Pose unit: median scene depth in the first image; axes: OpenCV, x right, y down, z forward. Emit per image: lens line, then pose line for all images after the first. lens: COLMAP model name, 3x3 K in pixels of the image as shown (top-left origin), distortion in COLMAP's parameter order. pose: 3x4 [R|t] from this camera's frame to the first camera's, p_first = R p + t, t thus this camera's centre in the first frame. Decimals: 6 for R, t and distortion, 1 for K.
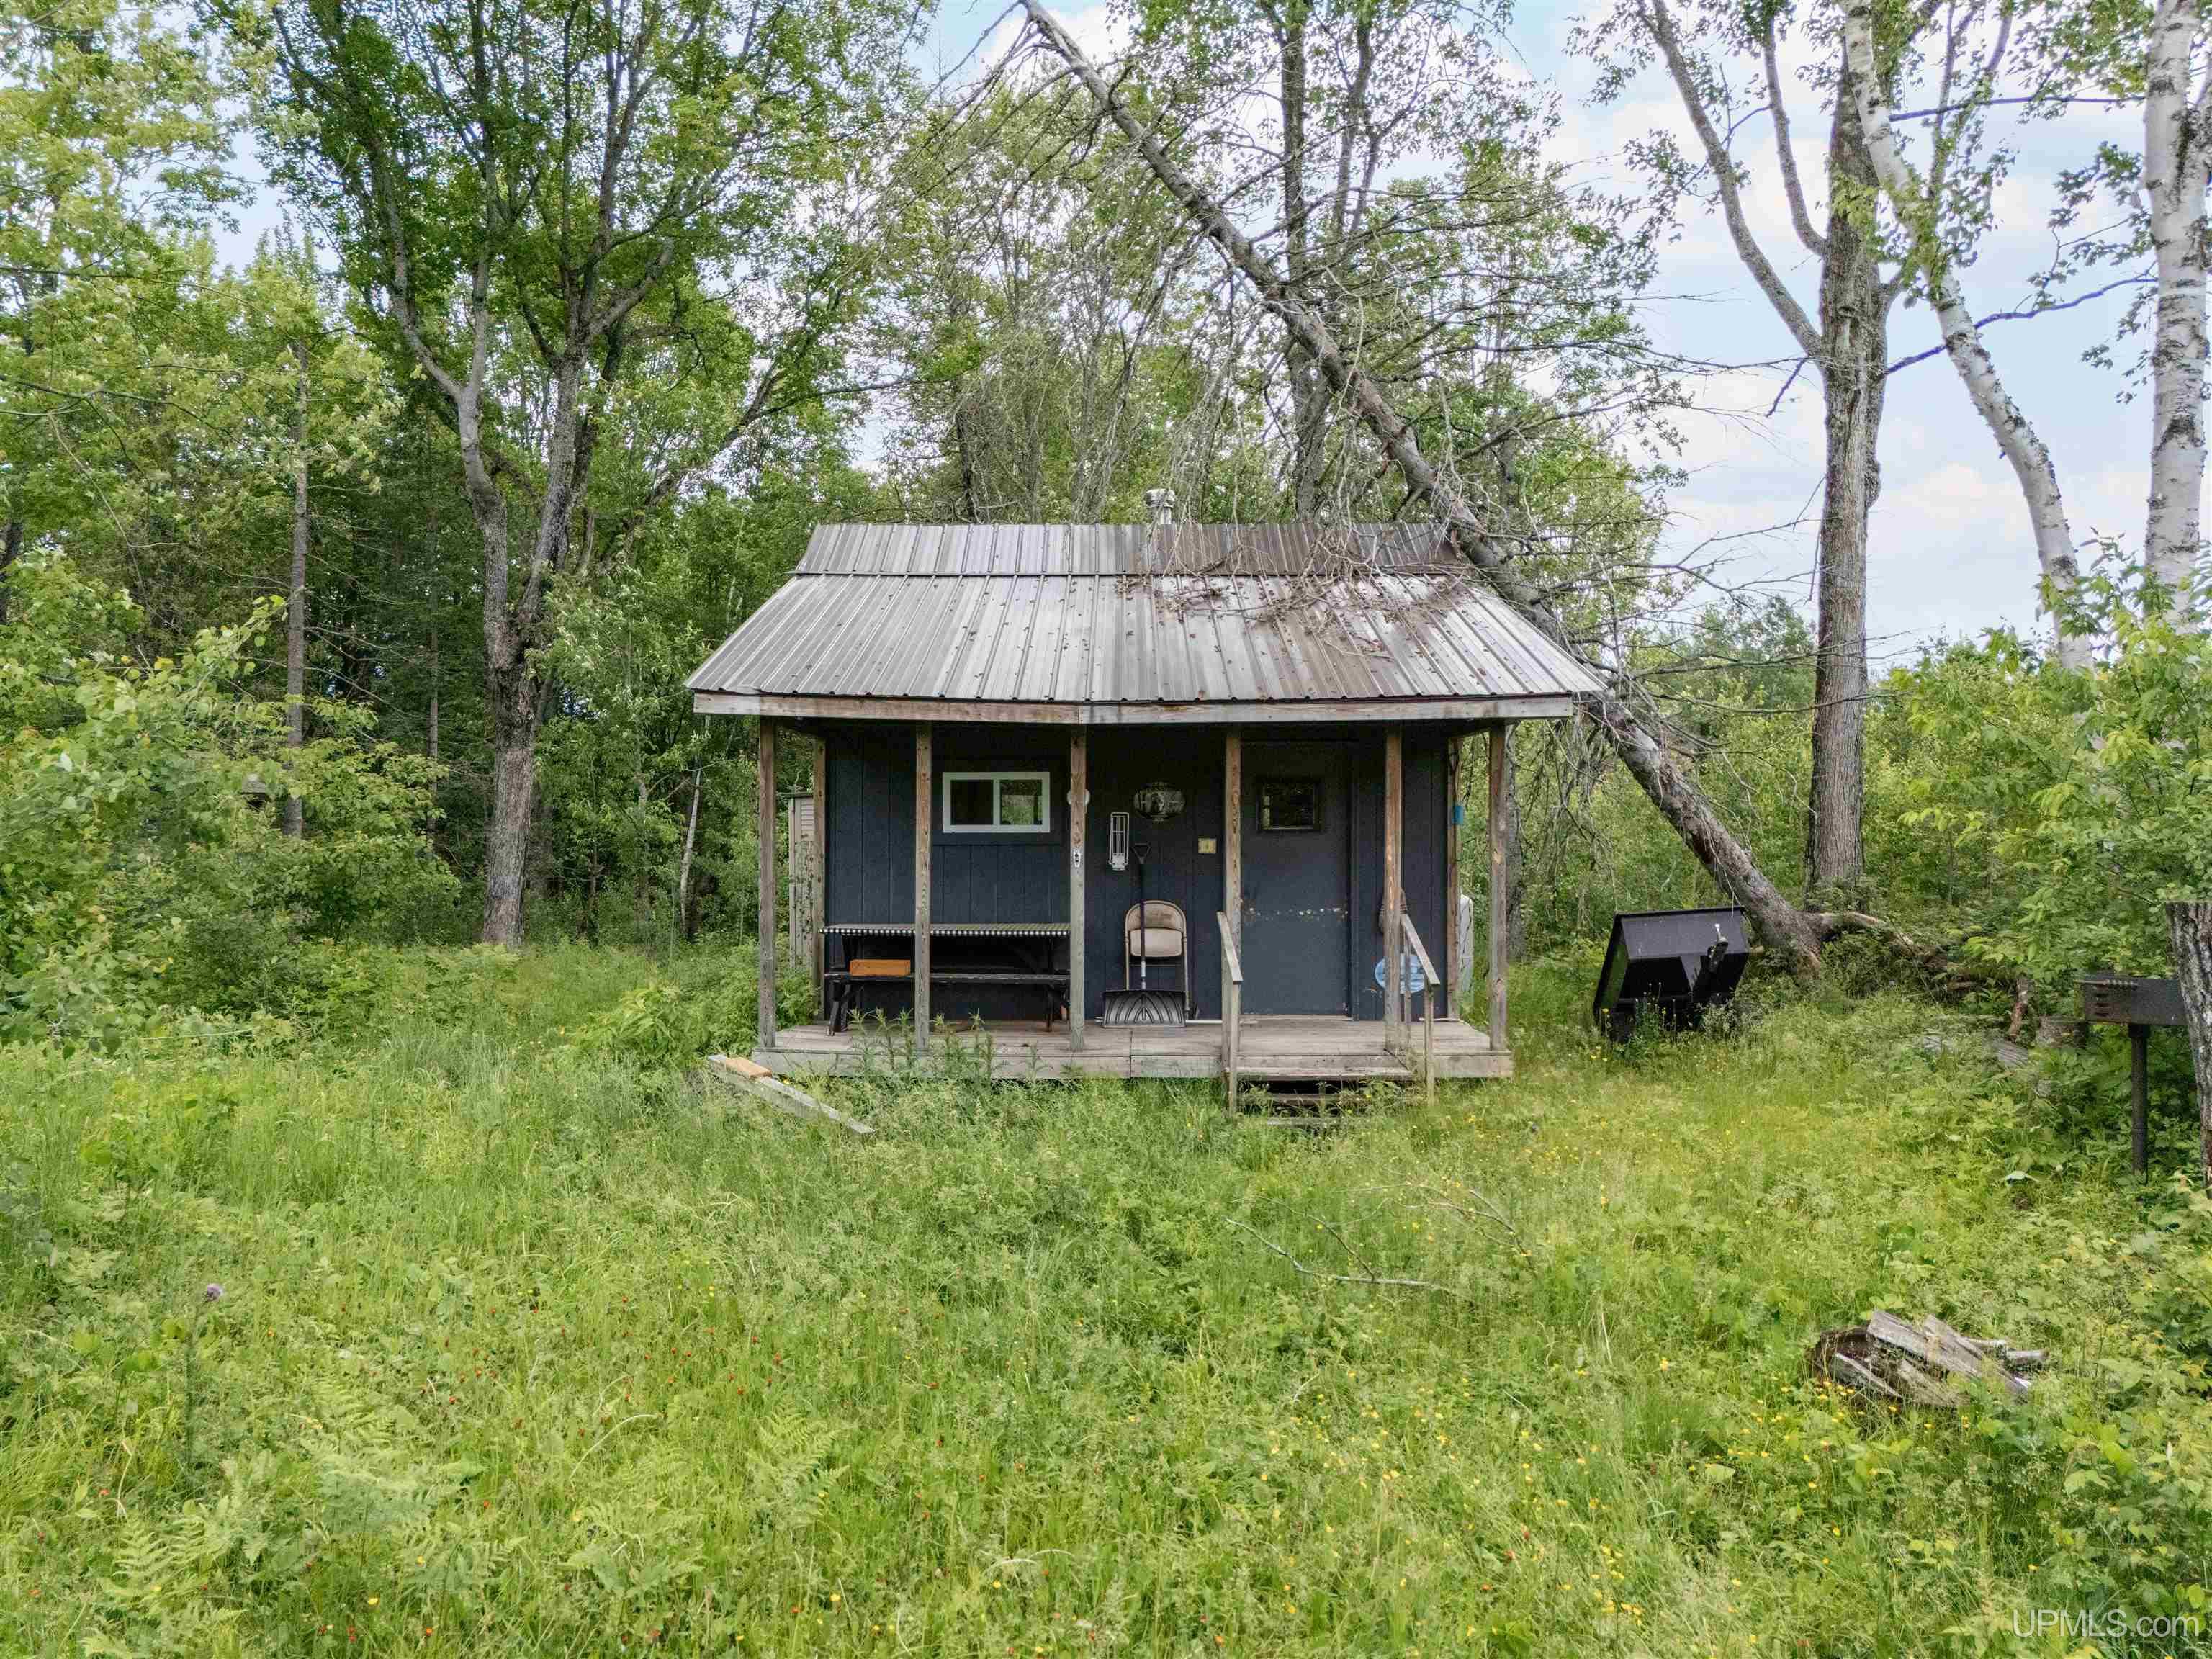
lens RADIAL K [[1616.9, 0, 1106.0], [0, 1616.9, 829.5], [0, 0, 1]] dist [0.062426, -0.038899]
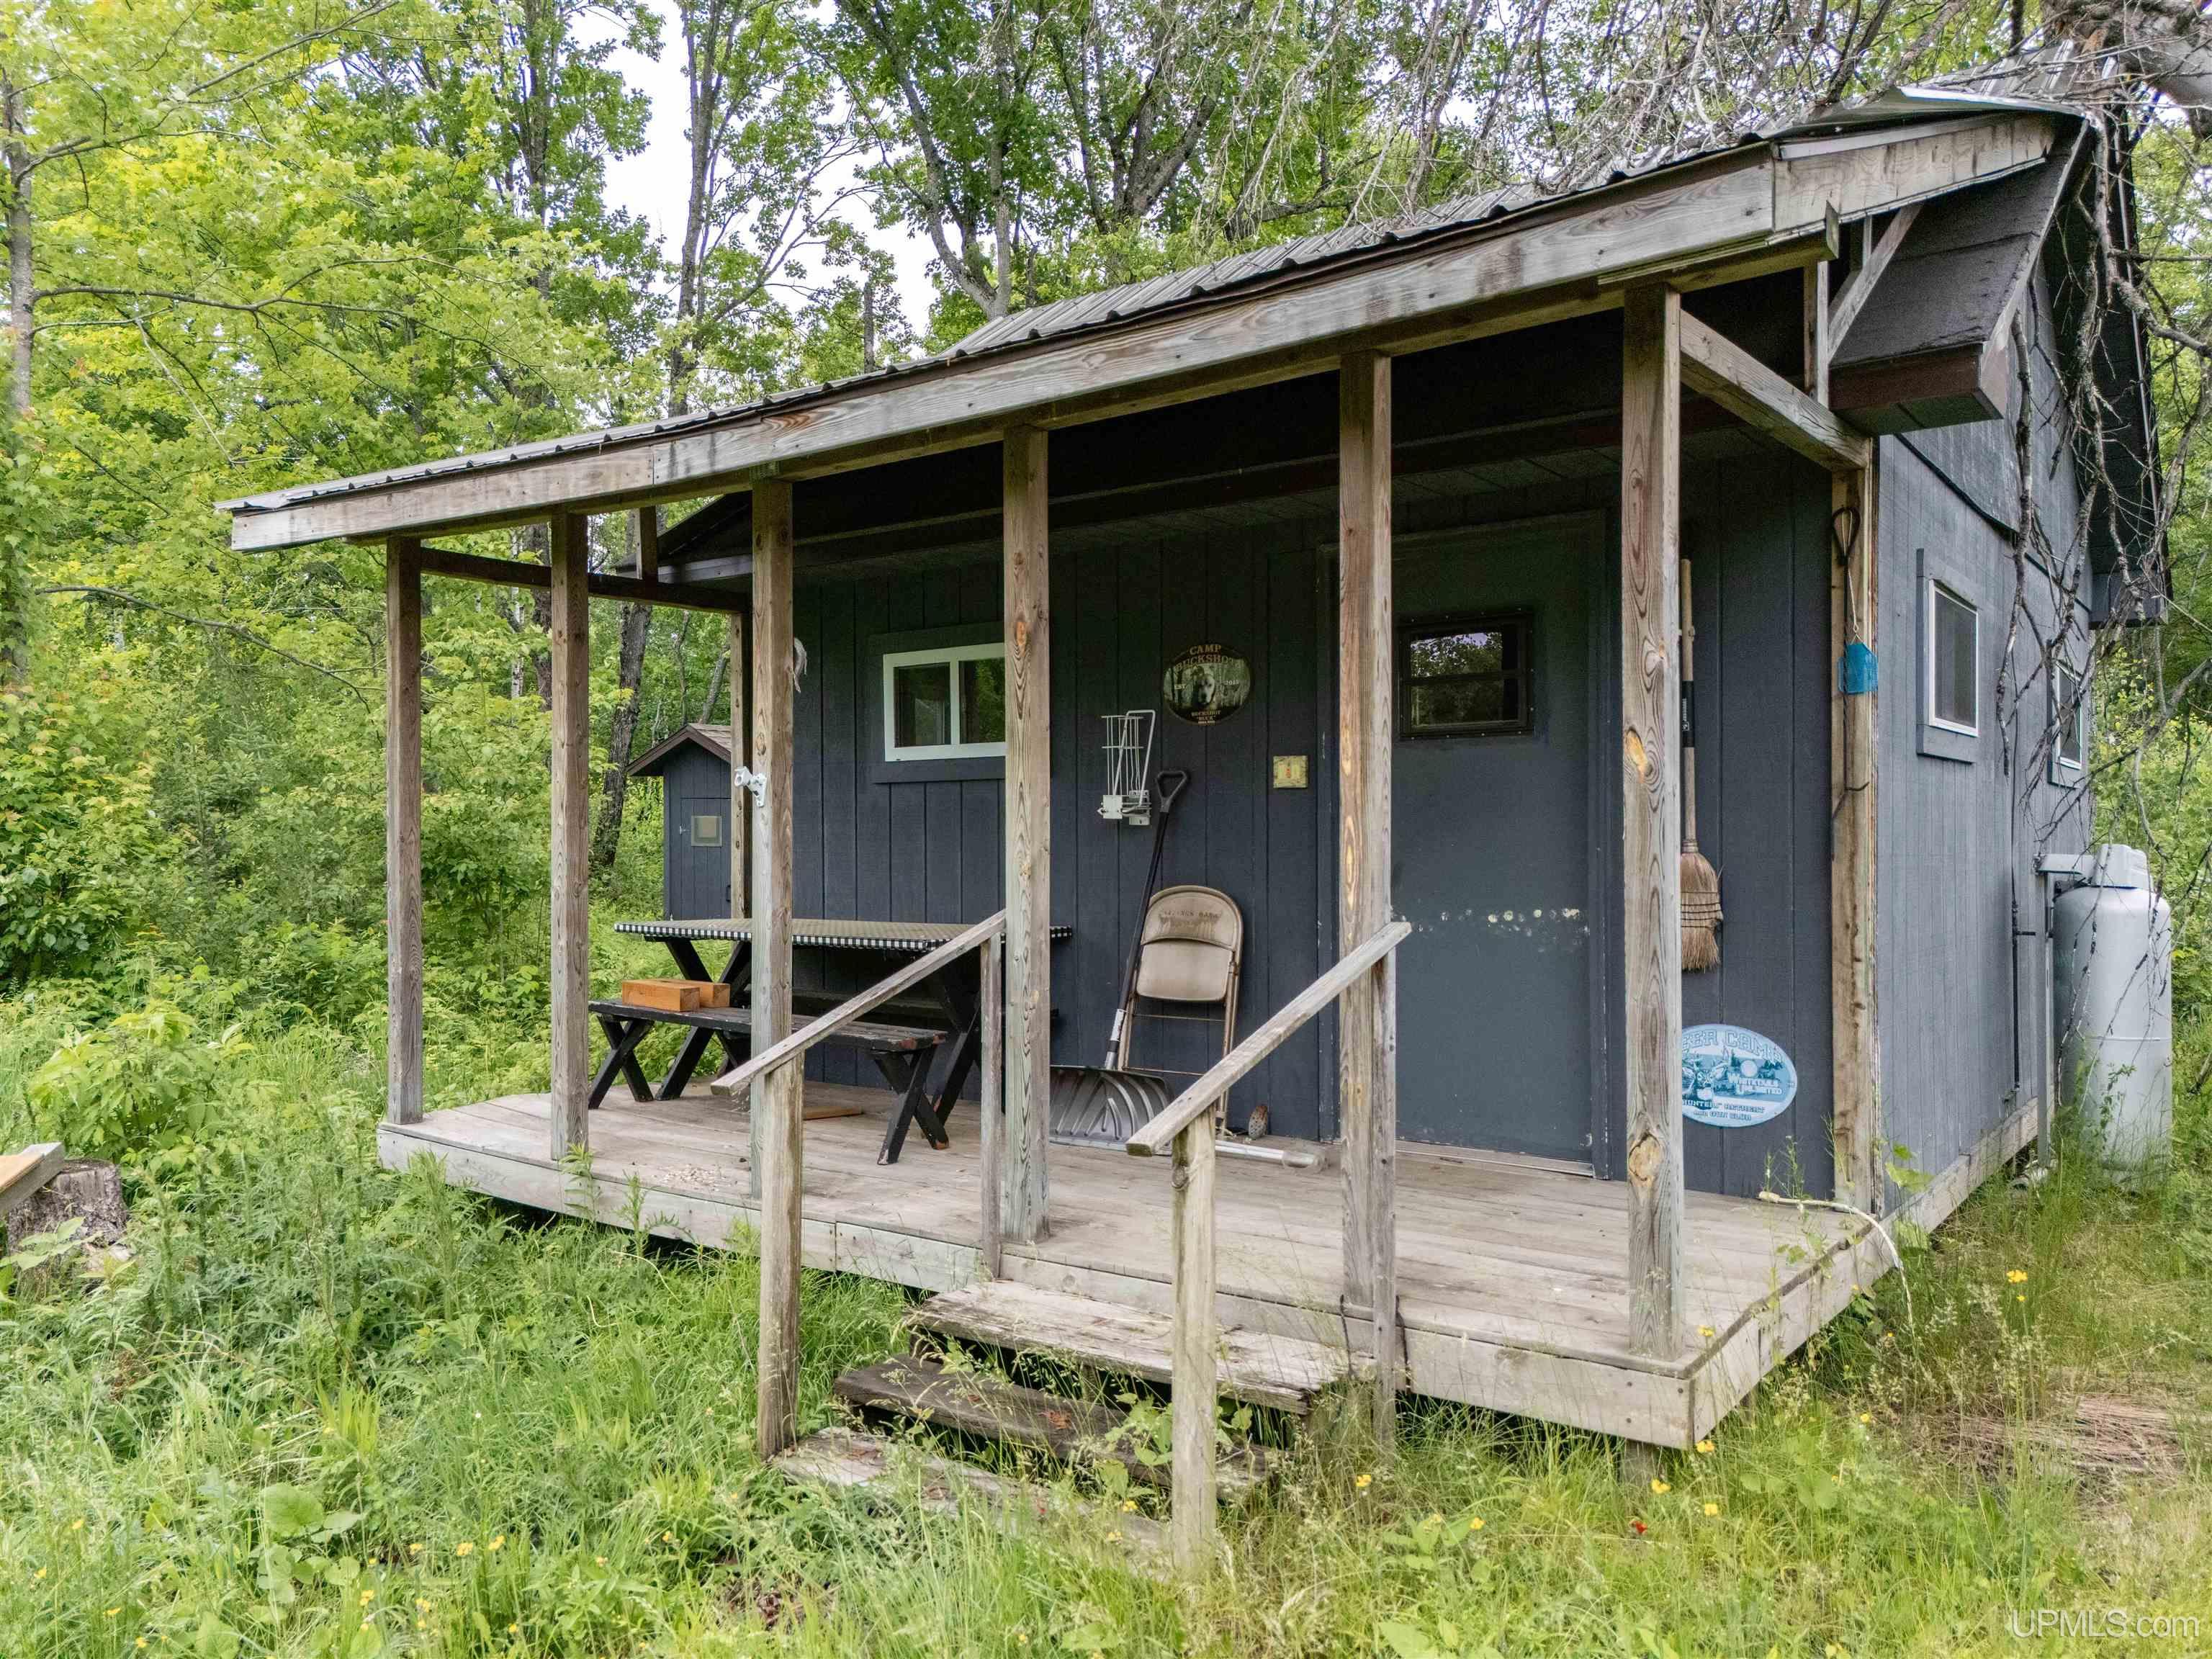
lens RADIAL K [[1616.9, 0, 1106.0], [0, 1616.9, 829.5], [0, 0, 1]] dist [0.062426, -0.038899]
pose [[0.813385, -0.007230, -0.581681, 0.296471], [0.006751, 0.999973, -0.002988, 0.028486], [0.581687, -0.001496, 0.813411, 0.587445]]
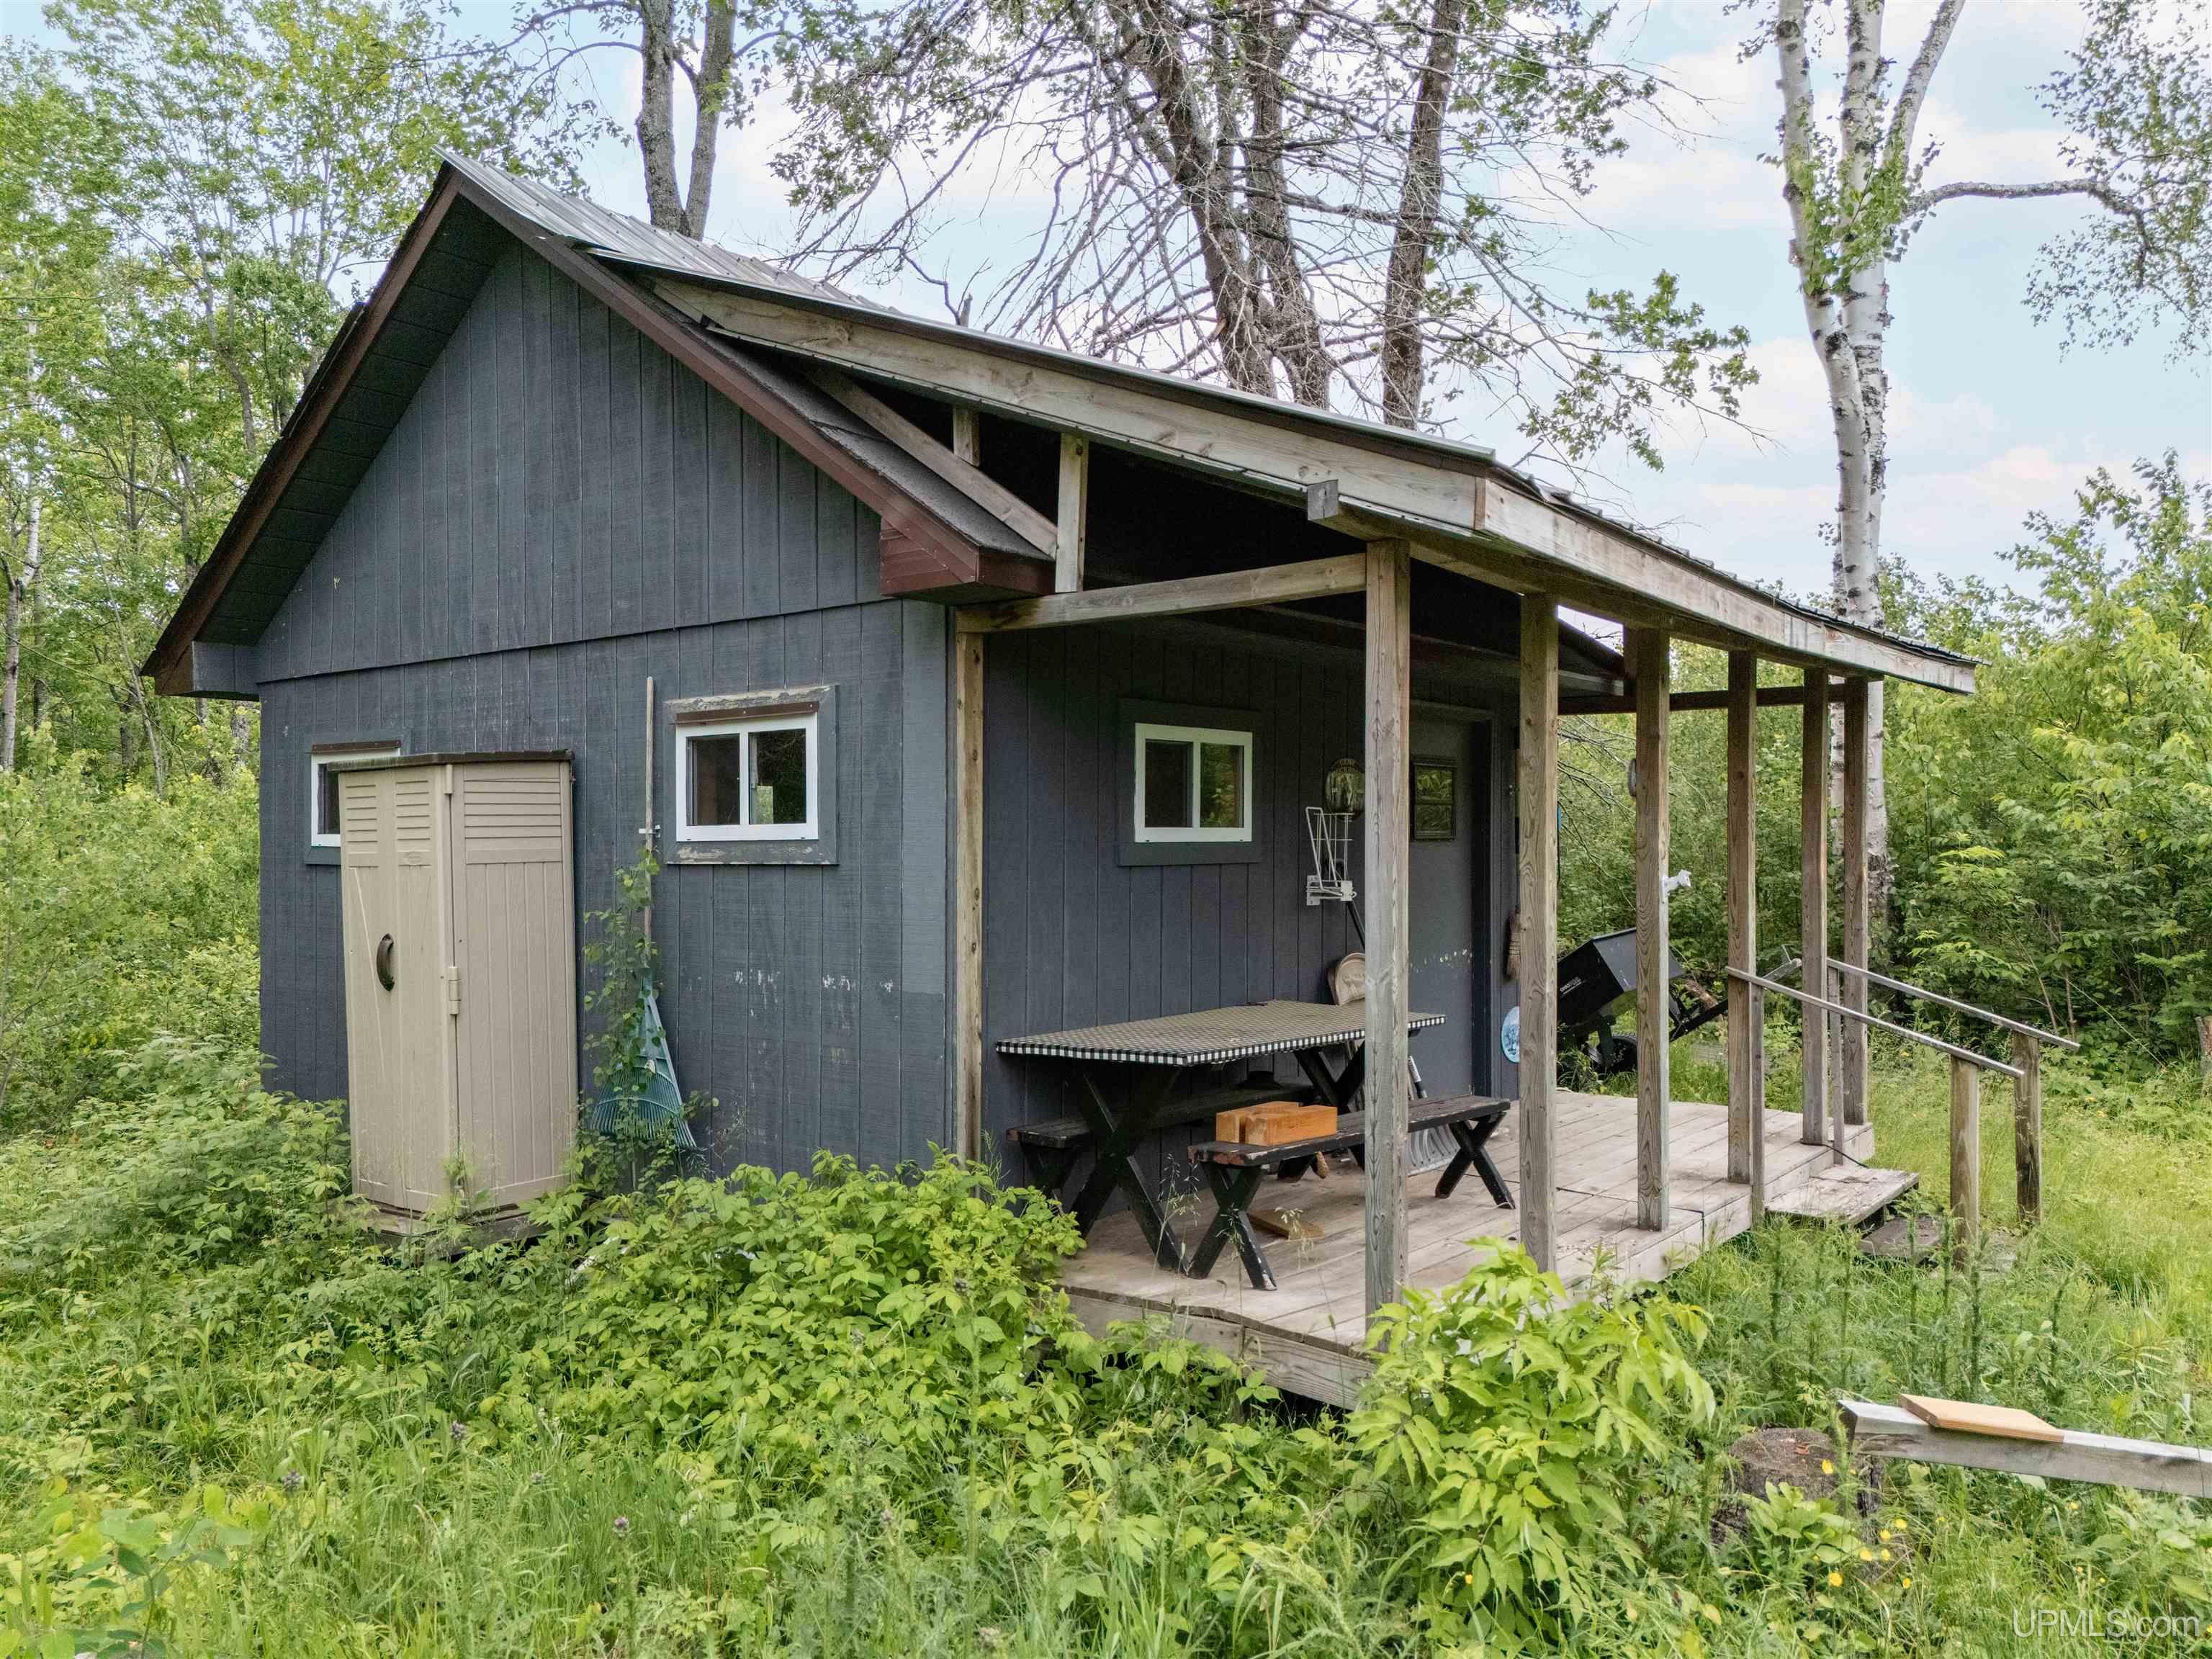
lens RADIAL K [[1616.9, 0, 1106.0], [0, 1616.9, 829.5], [0, 0, 1]] dist [0.062426, -0.038899]
pose [[0.604444, -0.002399, 0.796644, -0.511201], [-0.001742, 0.999989, 0.004332, -0.004622], [-0.796646, -0.004006, 0.604433, 0.710409]]
